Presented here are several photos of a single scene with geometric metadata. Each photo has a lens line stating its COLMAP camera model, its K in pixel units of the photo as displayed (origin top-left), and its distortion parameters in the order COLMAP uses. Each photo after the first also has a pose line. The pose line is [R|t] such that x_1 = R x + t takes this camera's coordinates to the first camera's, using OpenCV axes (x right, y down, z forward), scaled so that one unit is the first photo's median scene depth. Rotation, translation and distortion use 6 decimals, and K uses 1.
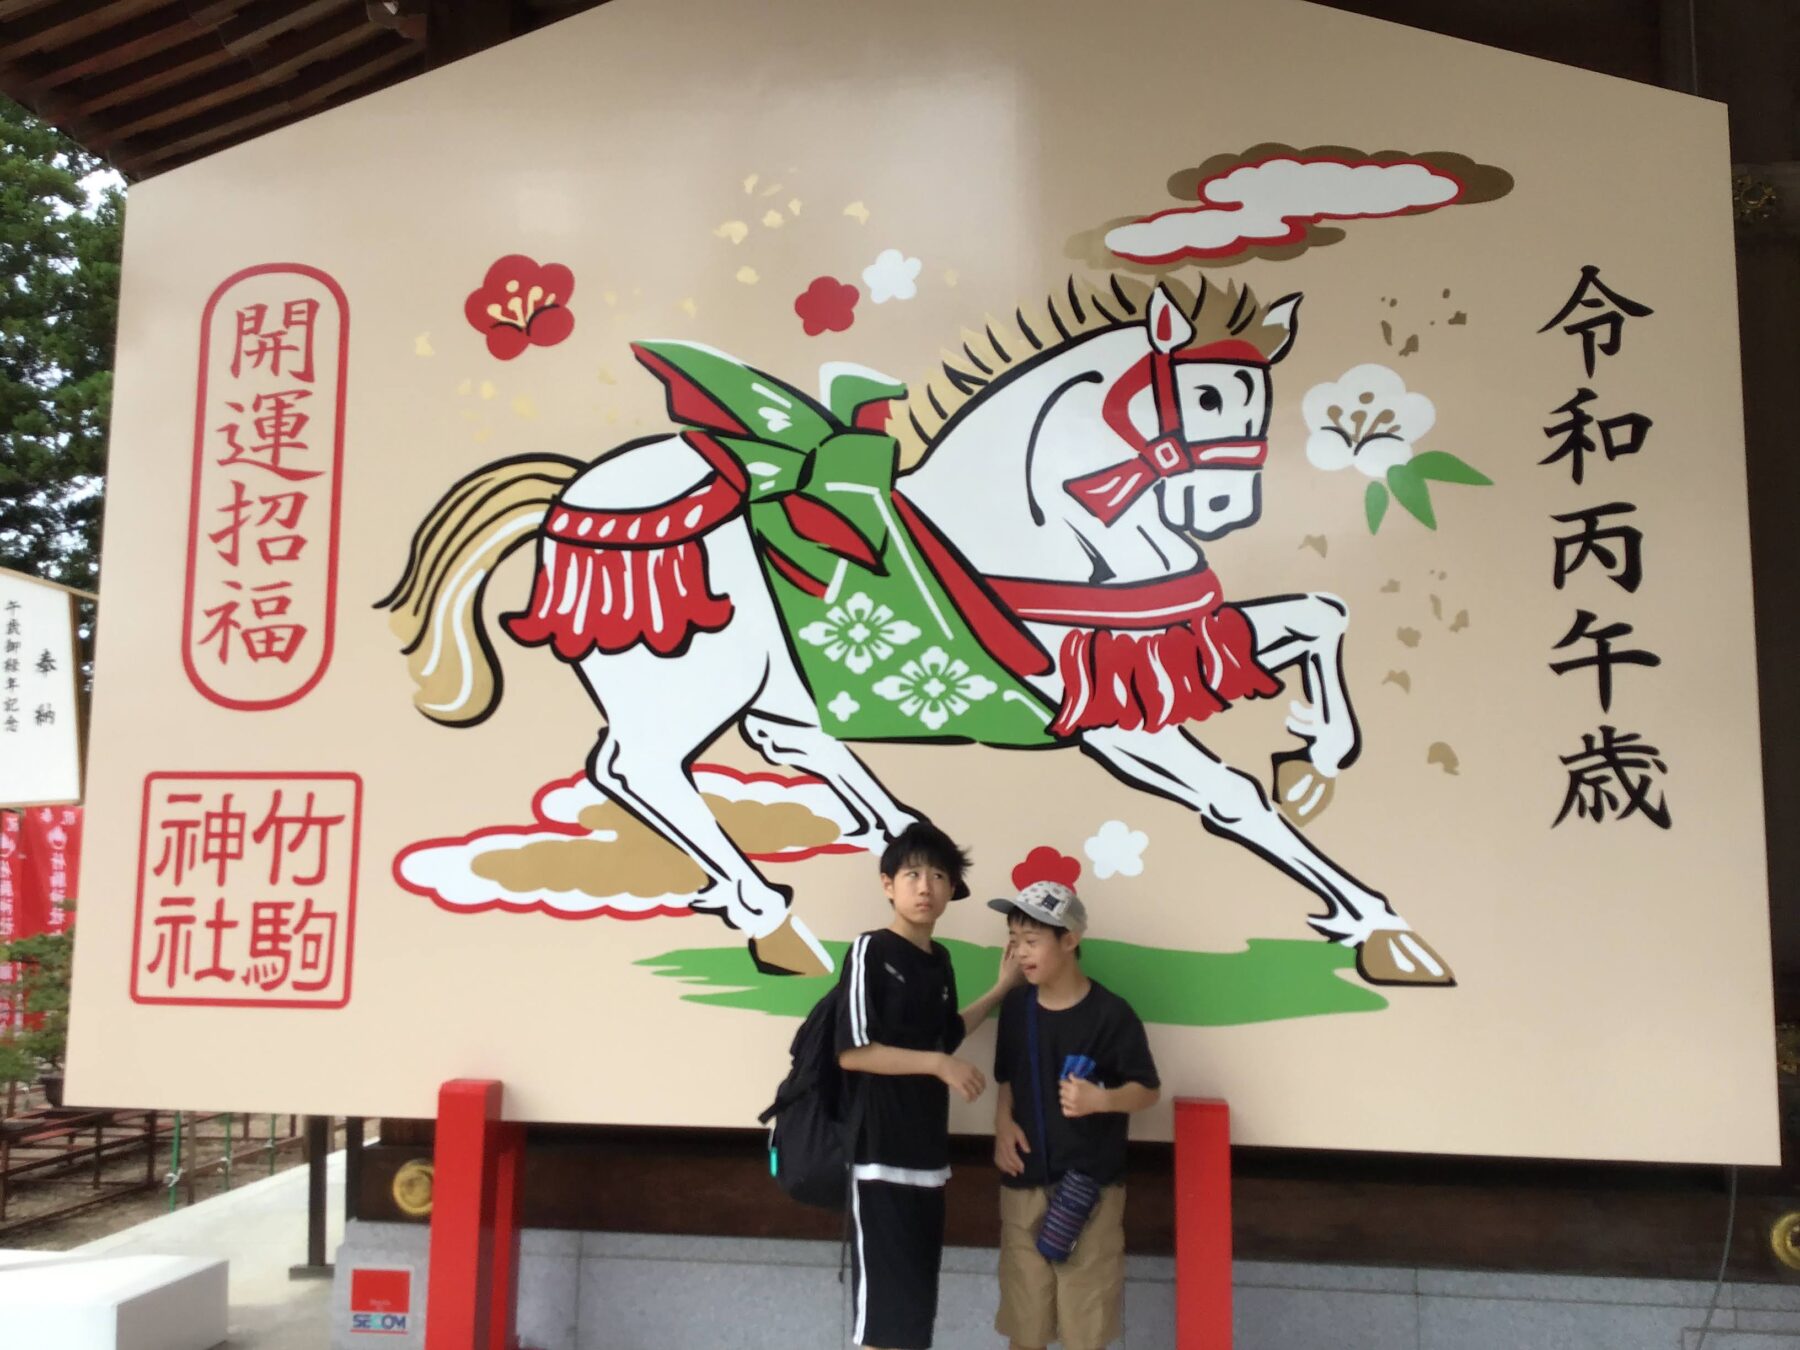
lens RADIAL K [[1608.5, 0, 900.0], [0, 1608.5, 675.0], [0, 0, 1]] dist [0.145833, -0.327782]
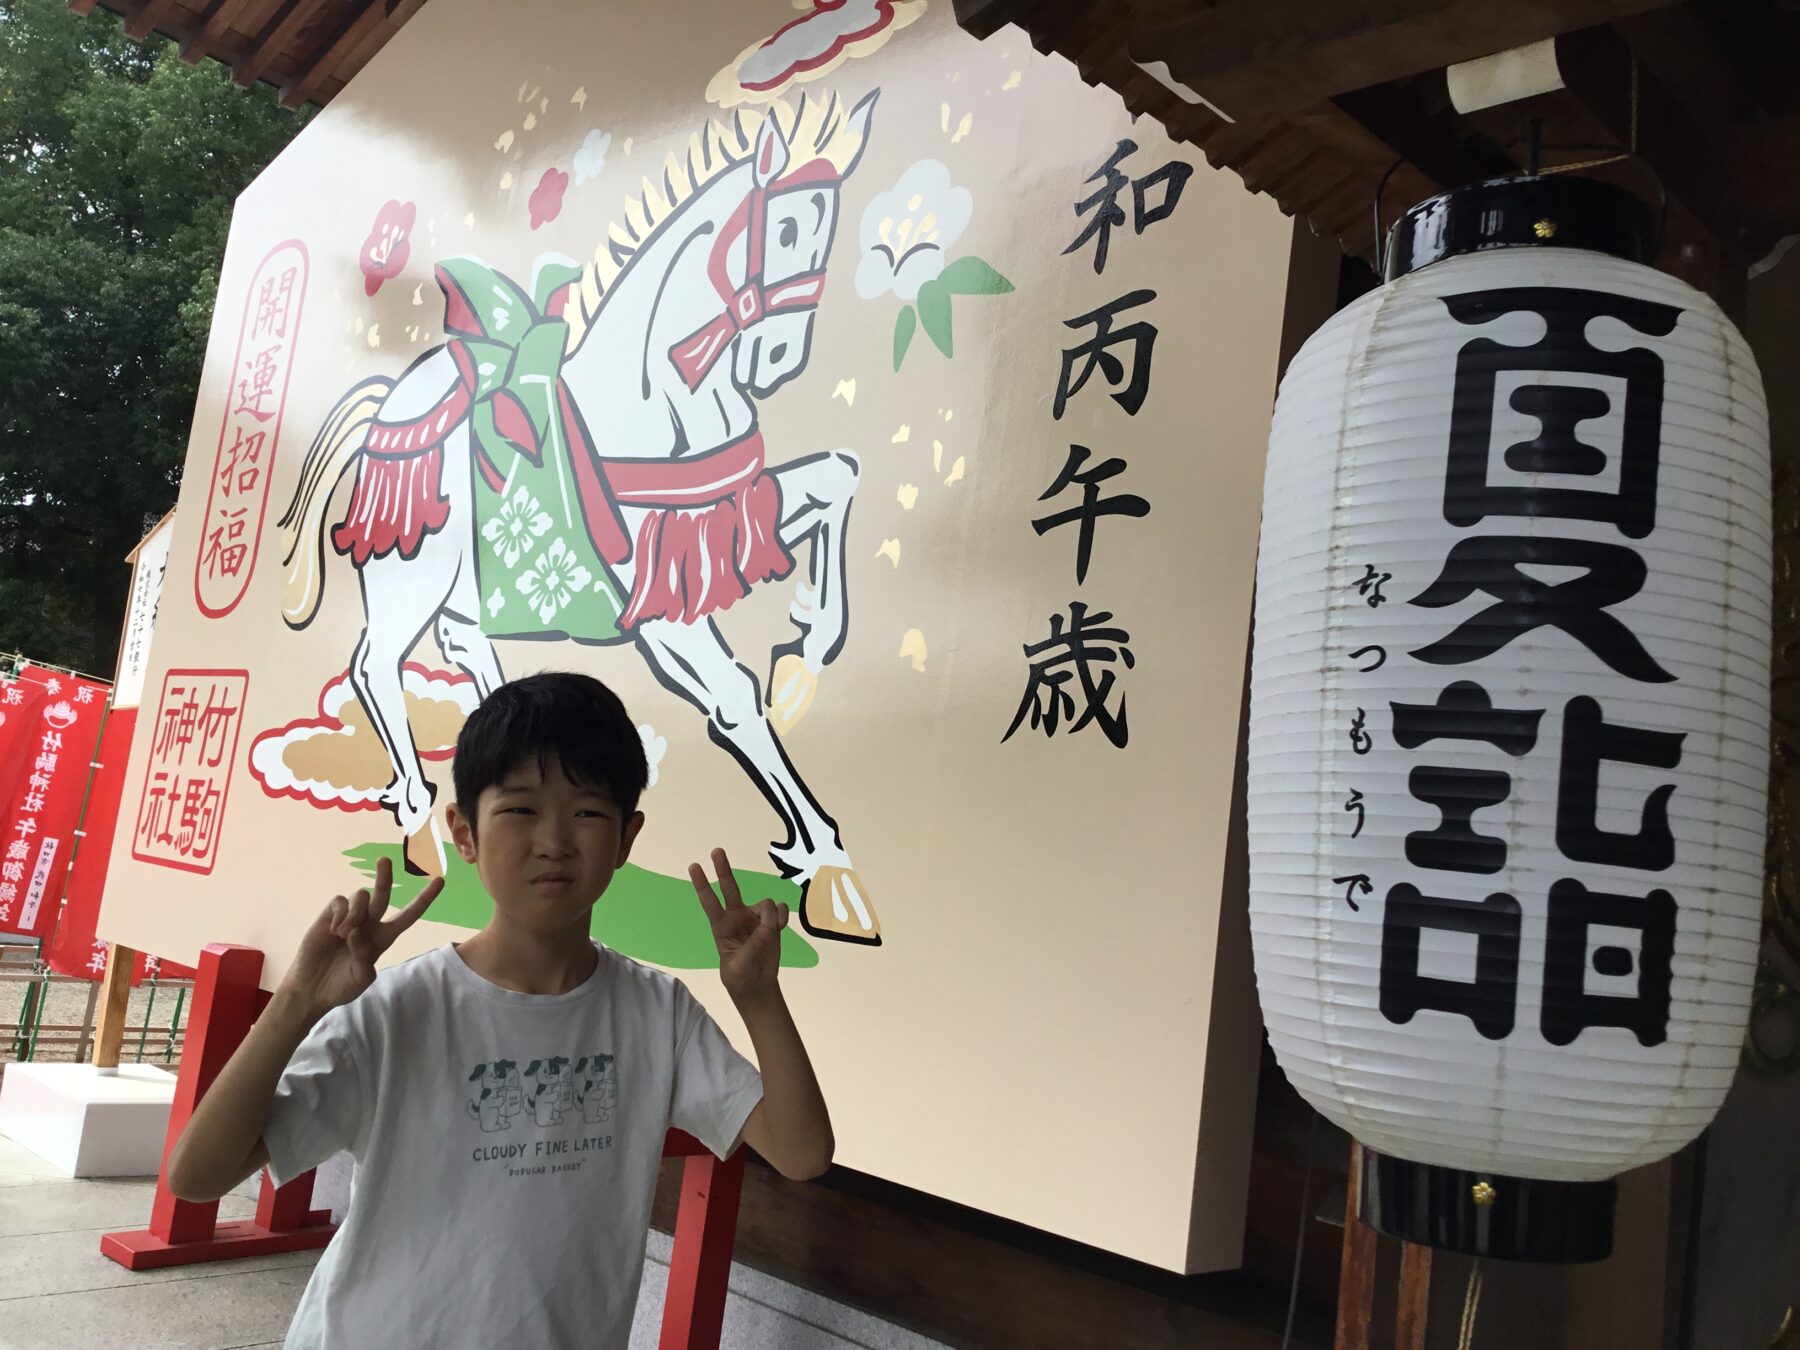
lens RADIAL K [[1581.0, 0, 926.5], [0, 1581.0, 674.1], [0, 0, 1]] dist [0.135745, -0.237365]
pose [[0.817246, 0.019317, -0.575965, 0.716099], [-0.053289, 0.997689, -0.042152, 0.087443], [0.573820, 0.065141, 0.816387, 0.372370]]
